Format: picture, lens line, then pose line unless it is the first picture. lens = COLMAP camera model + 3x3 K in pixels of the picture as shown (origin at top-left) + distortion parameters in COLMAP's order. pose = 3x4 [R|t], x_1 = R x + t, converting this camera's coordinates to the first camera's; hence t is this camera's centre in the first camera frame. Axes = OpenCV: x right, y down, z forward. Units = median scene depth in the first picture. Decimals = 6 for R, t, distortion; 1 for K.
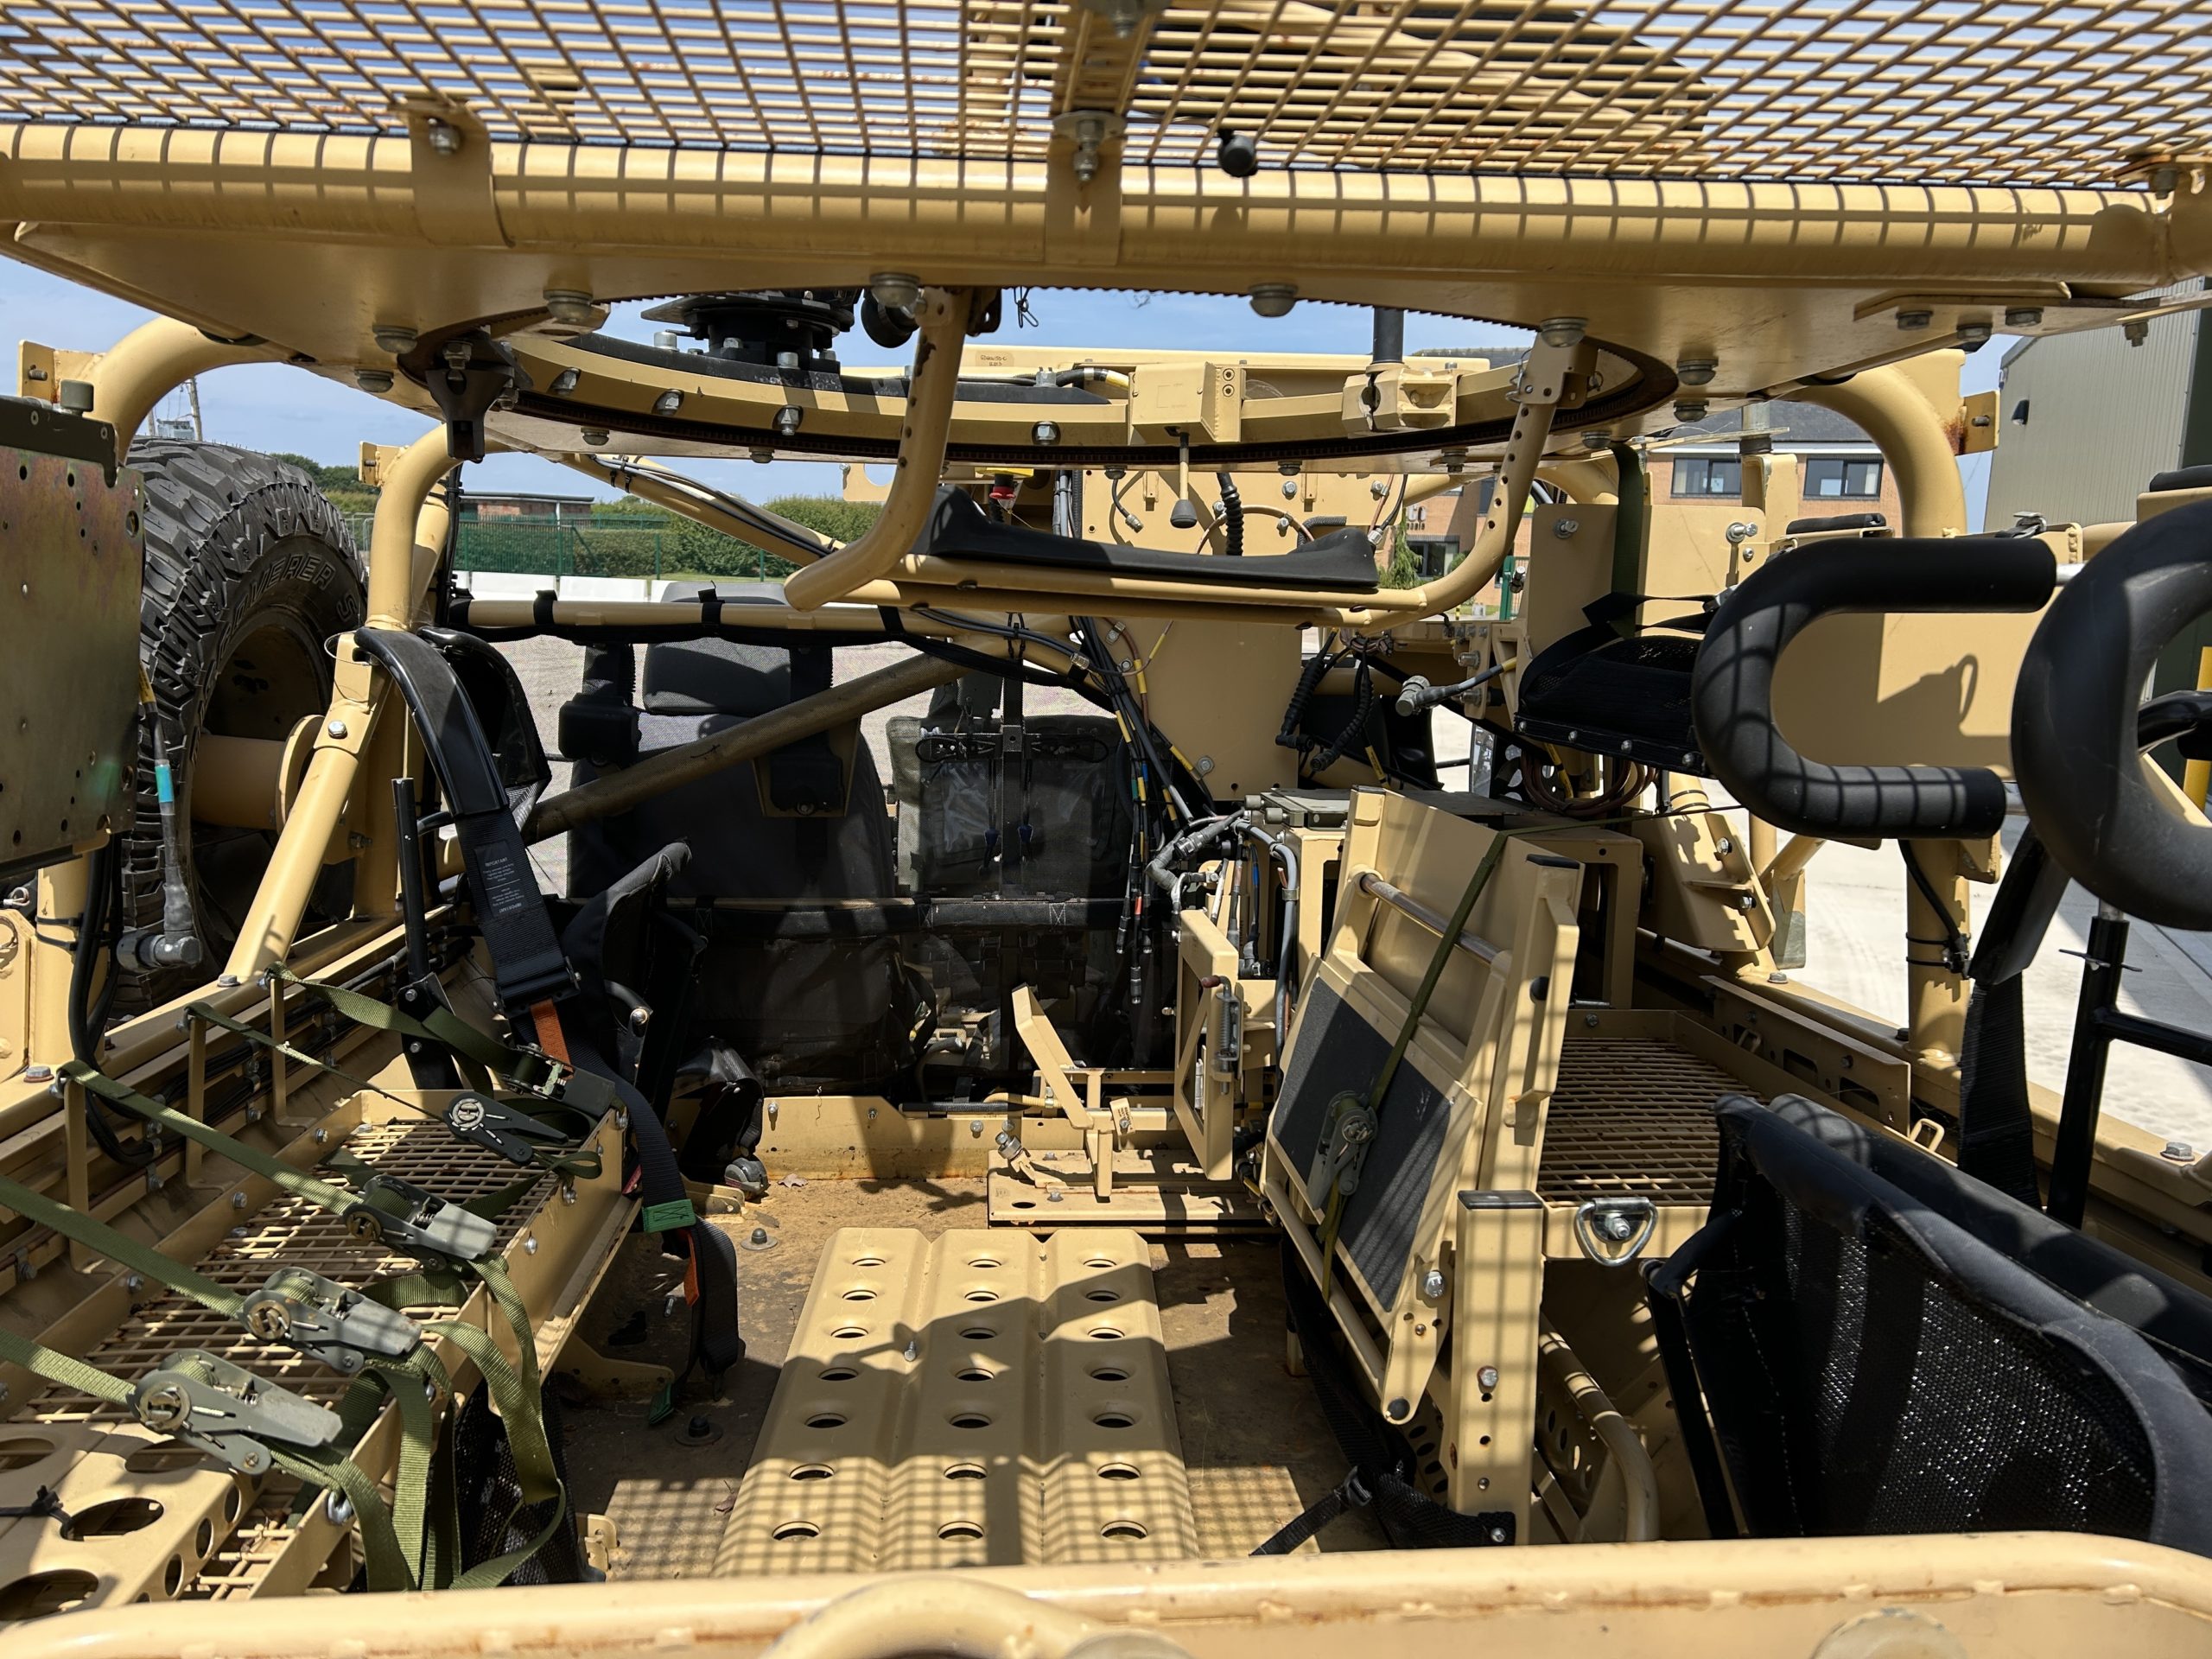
lens RADIAL K [[1663.1, 0, 1093.5], [0, 1663.1, 831.6], [0, 0, 1]] dist [0.053651, -0.054449]
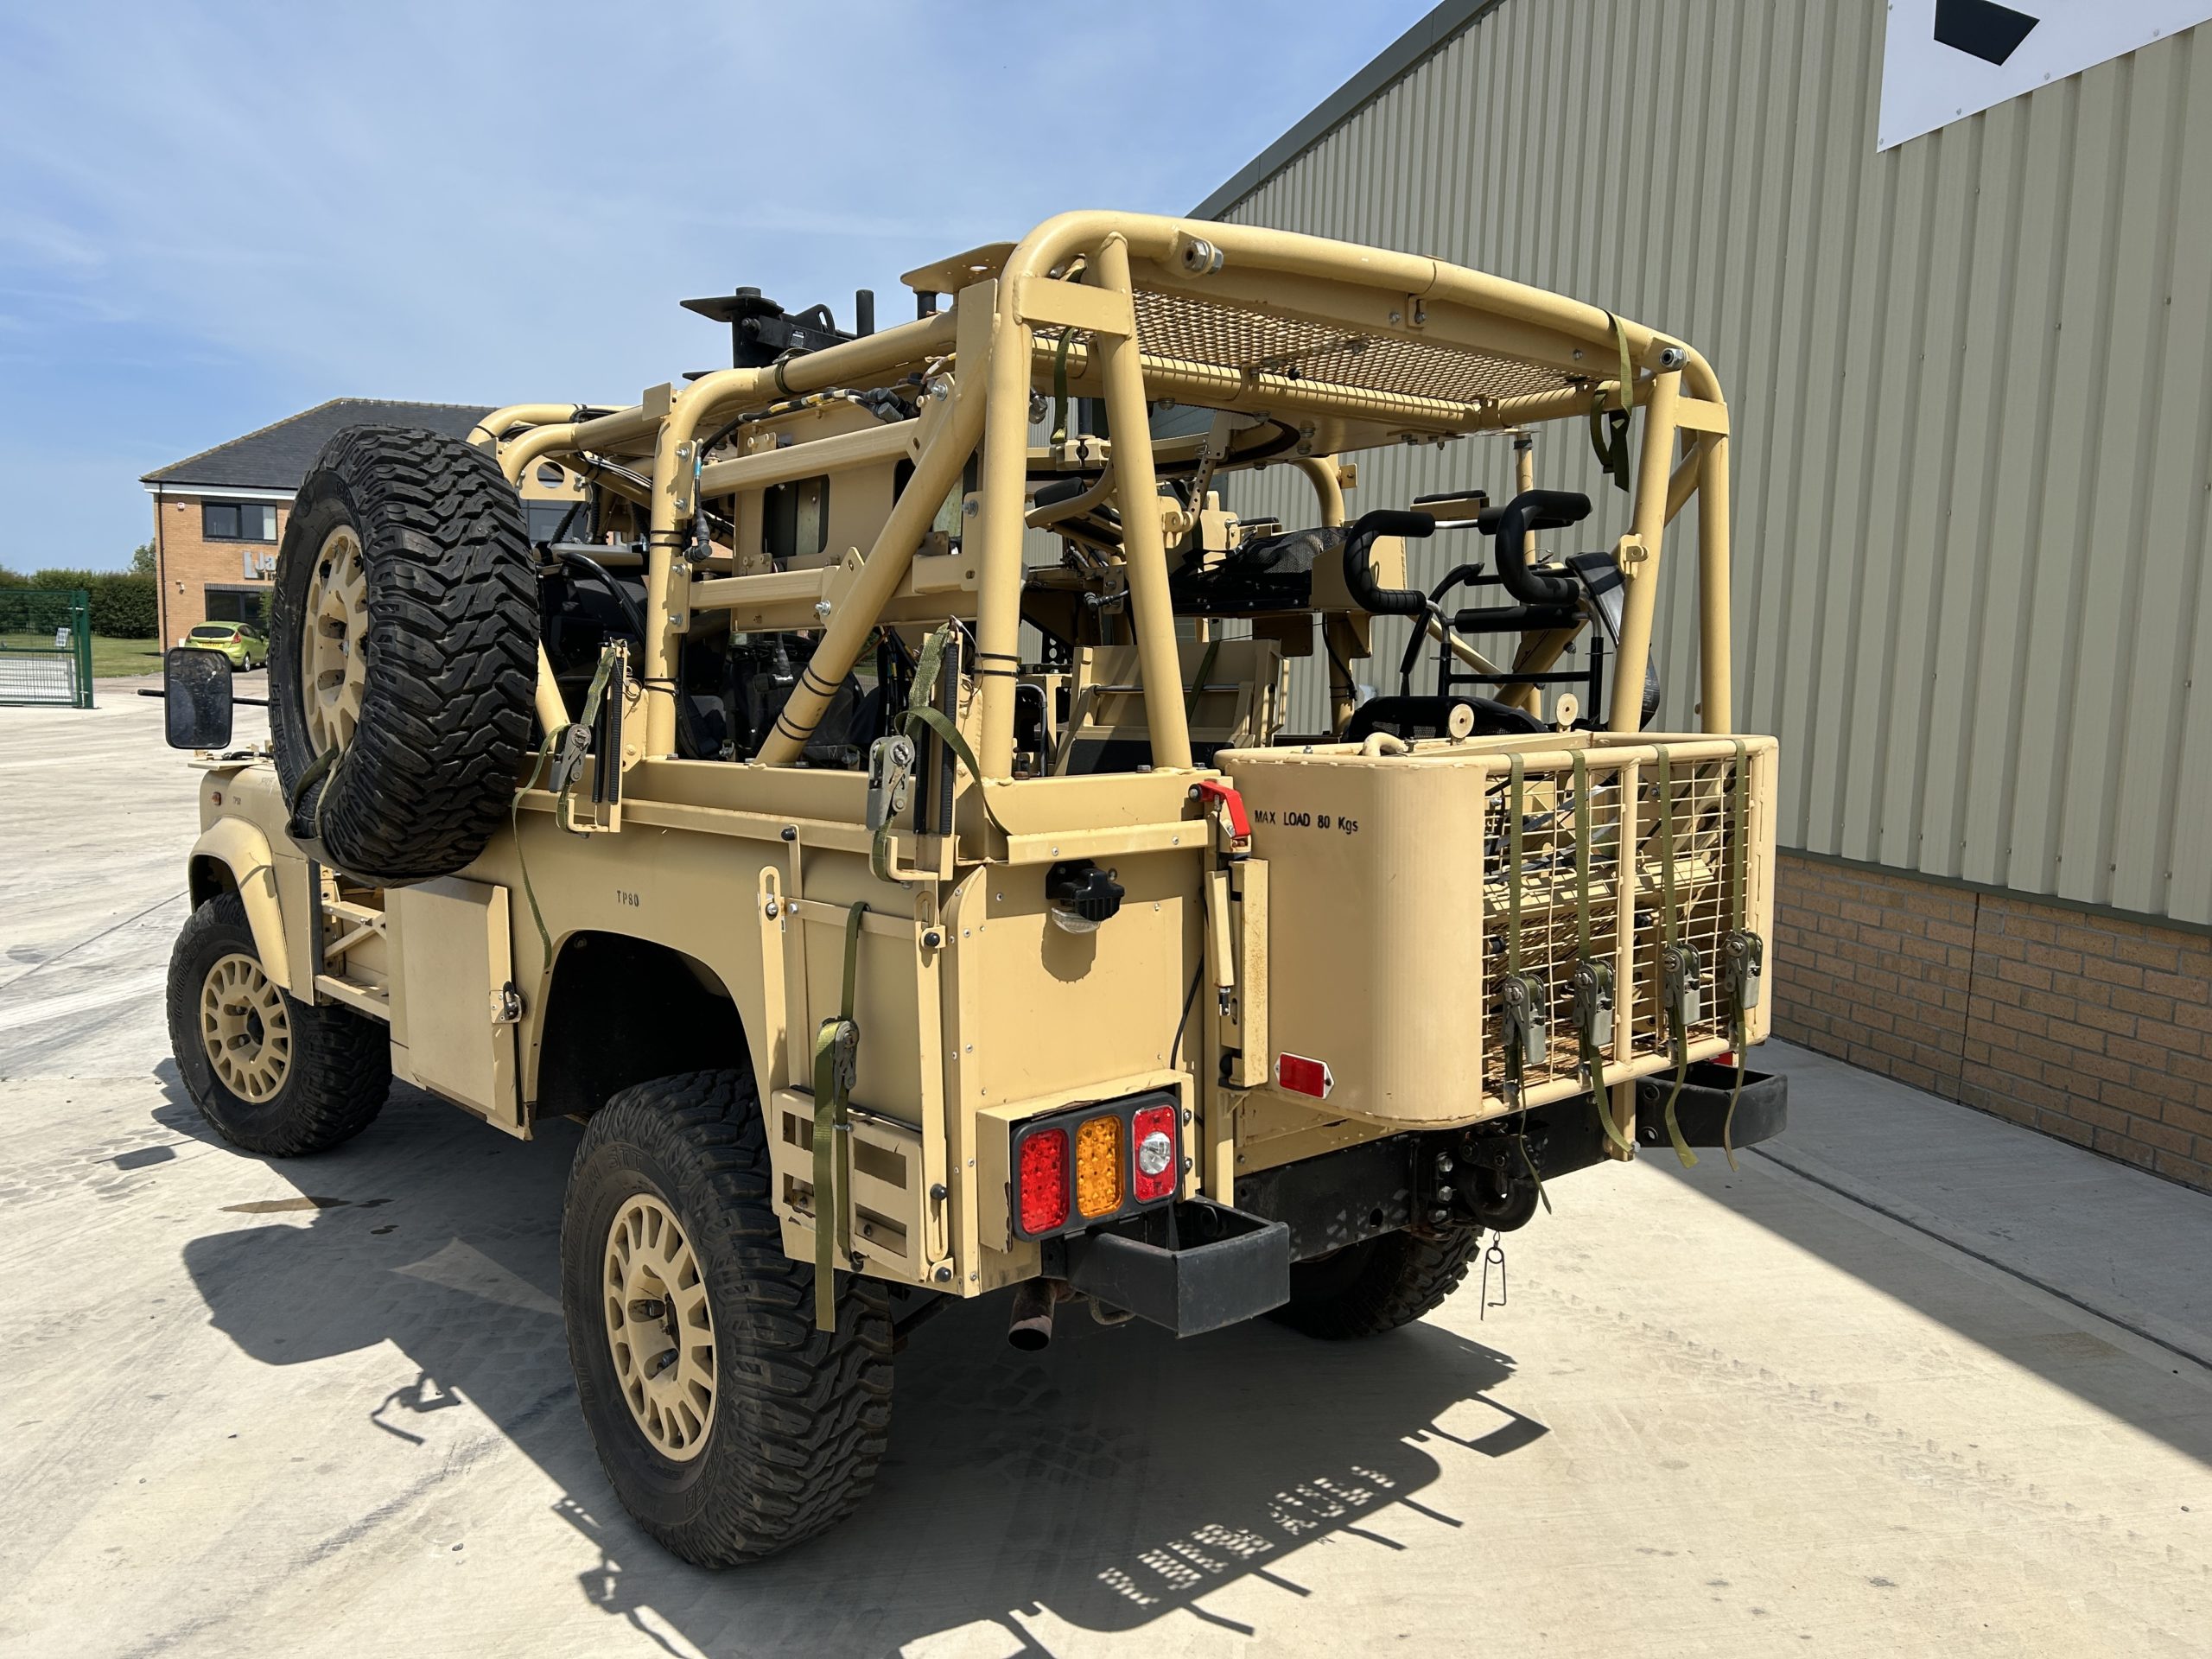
lens RADIAL K [[1663.1, 0, 1093.7], [0, 1663.1, 845.4], [0, 0, 1]] dist [0.053651, -0.054449]
pose [[0.812307, -0.074738, 0.578422, -0.984420], [0.091233, 0.995829, 0.000548, 0.210280], [-0.576051, 0.052326, 0.815737, -0.615166]]
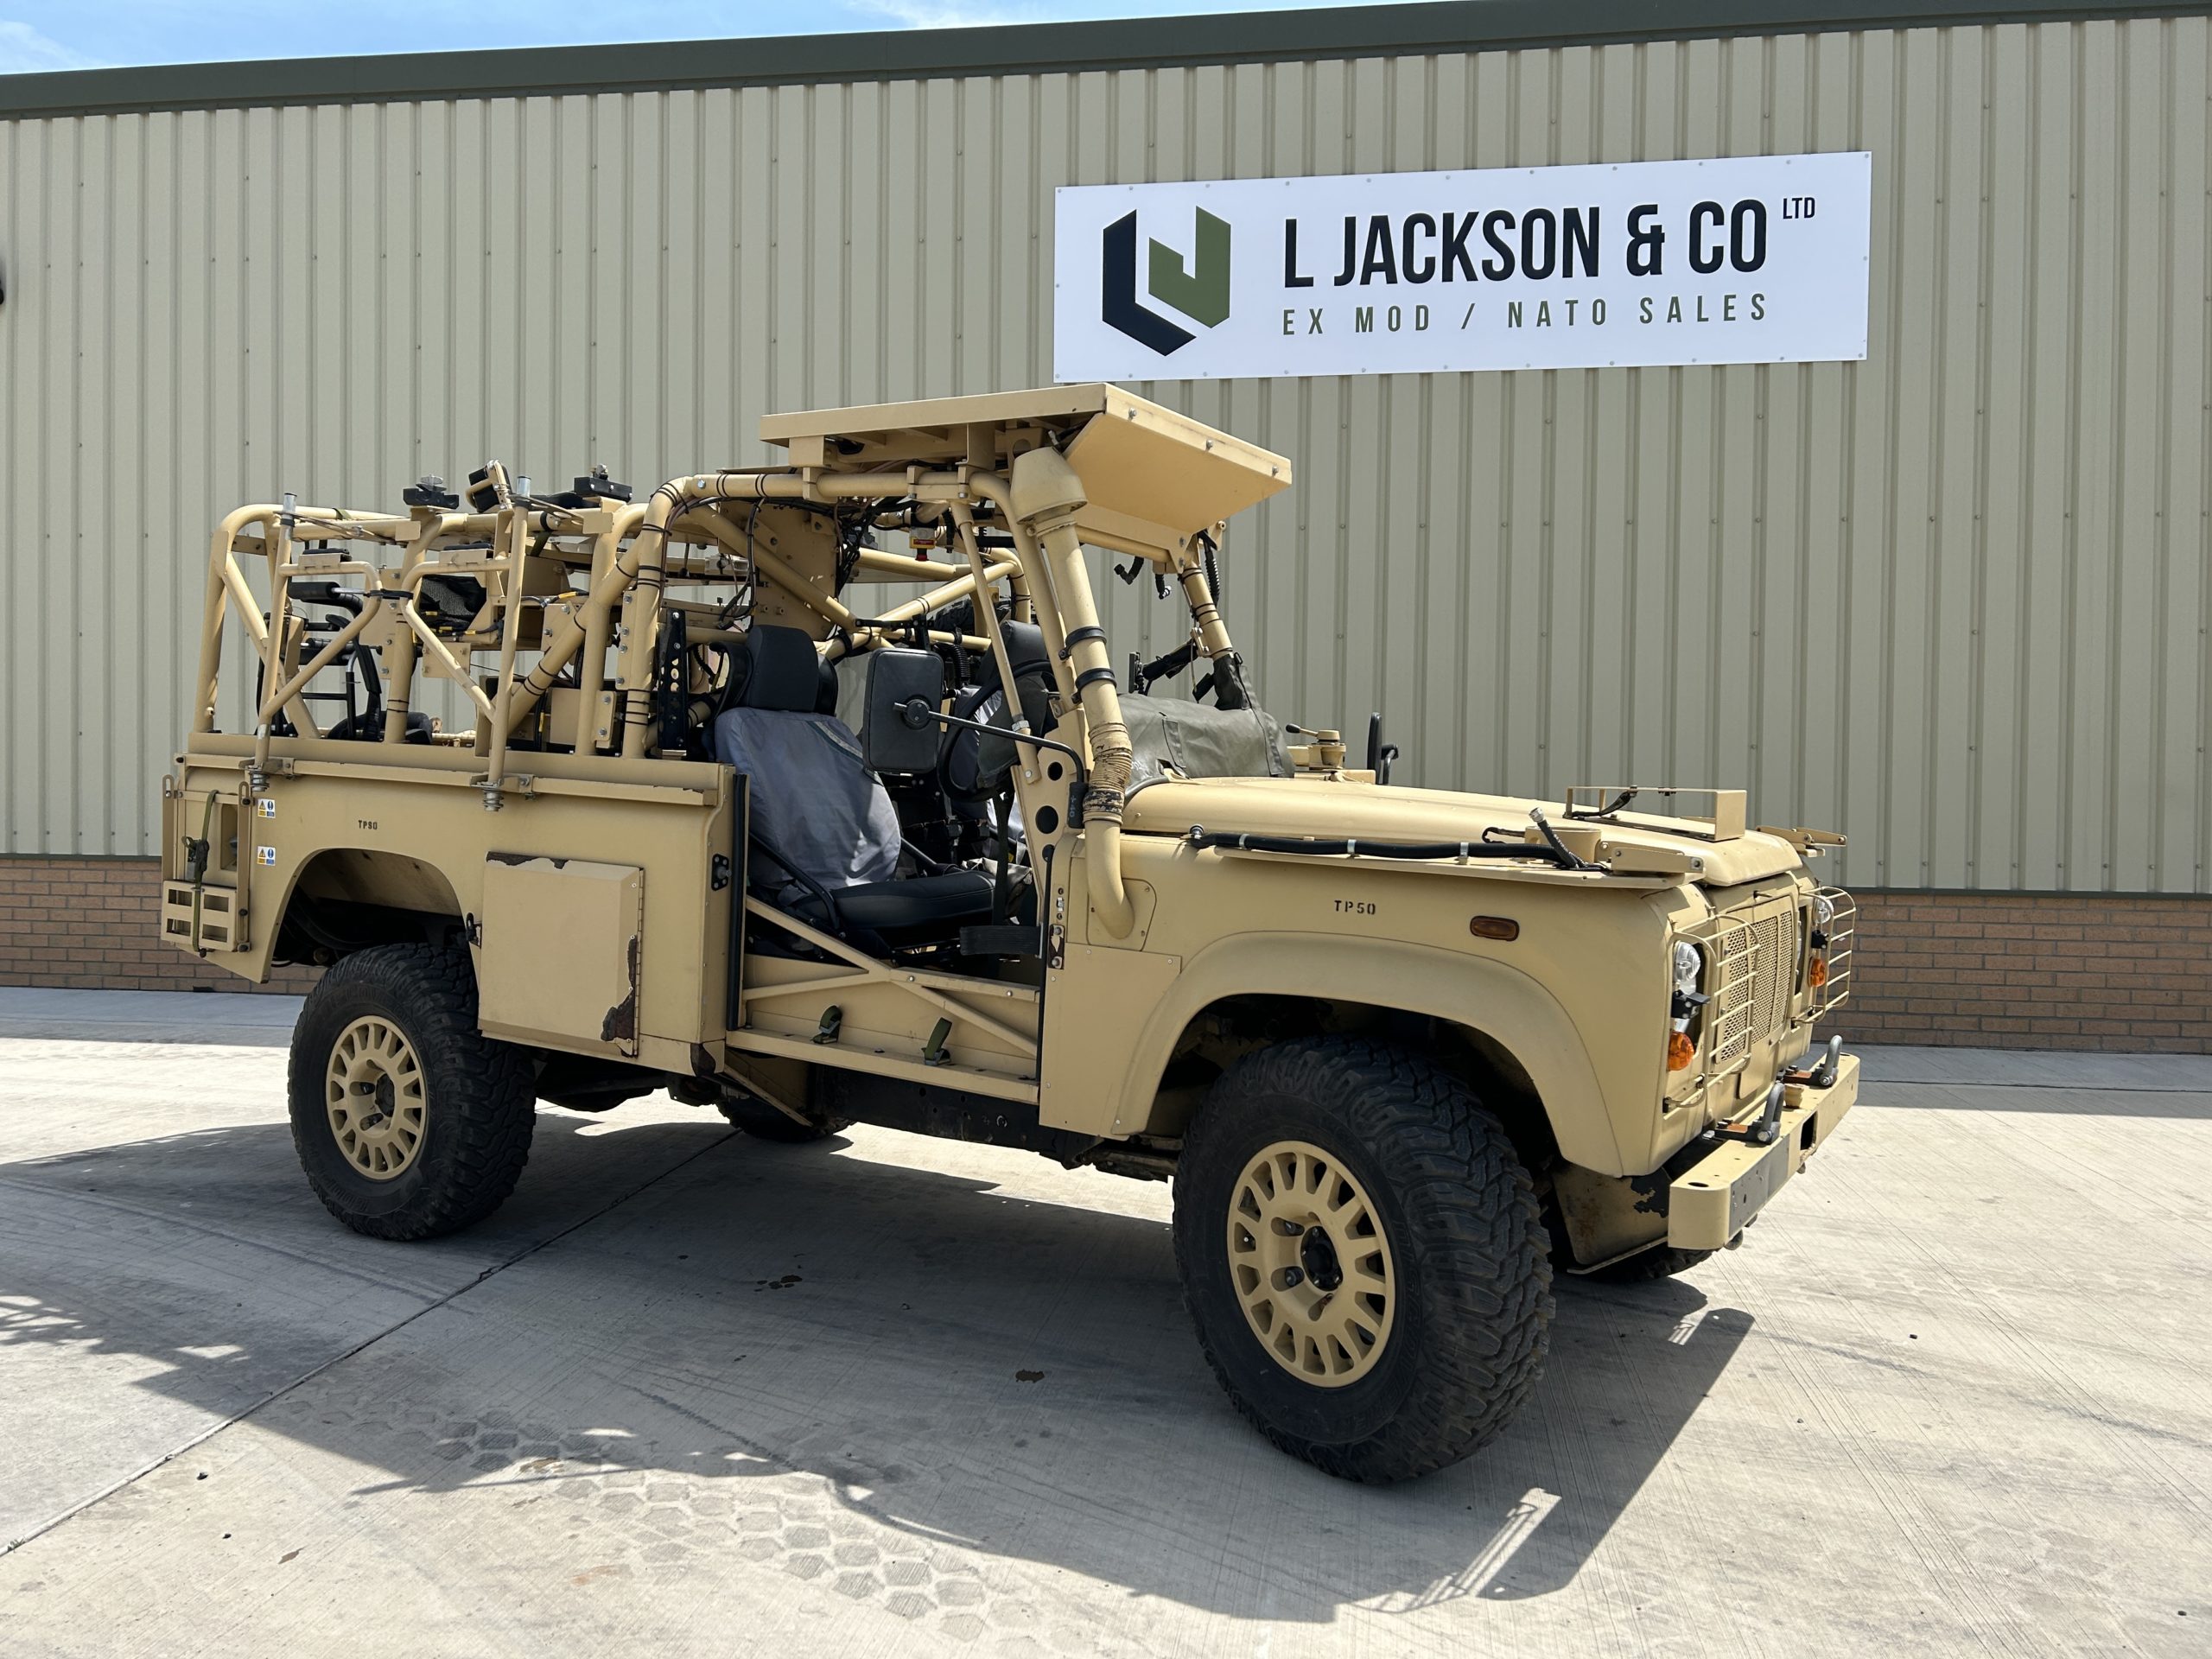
lens RADIAL K [[1663.1, 0, 1092.7], [0, 1663.1, 811.6], [0, 0, 1]] dist [0.053651, -0.054449]
pose [[-0.240766, -0.040275, 0.969747, -2.344570], [0.138534, 0.987483, 0.075406, -0.139549], [-0.960646, 0.152498, -0.232173, 2.255000]]
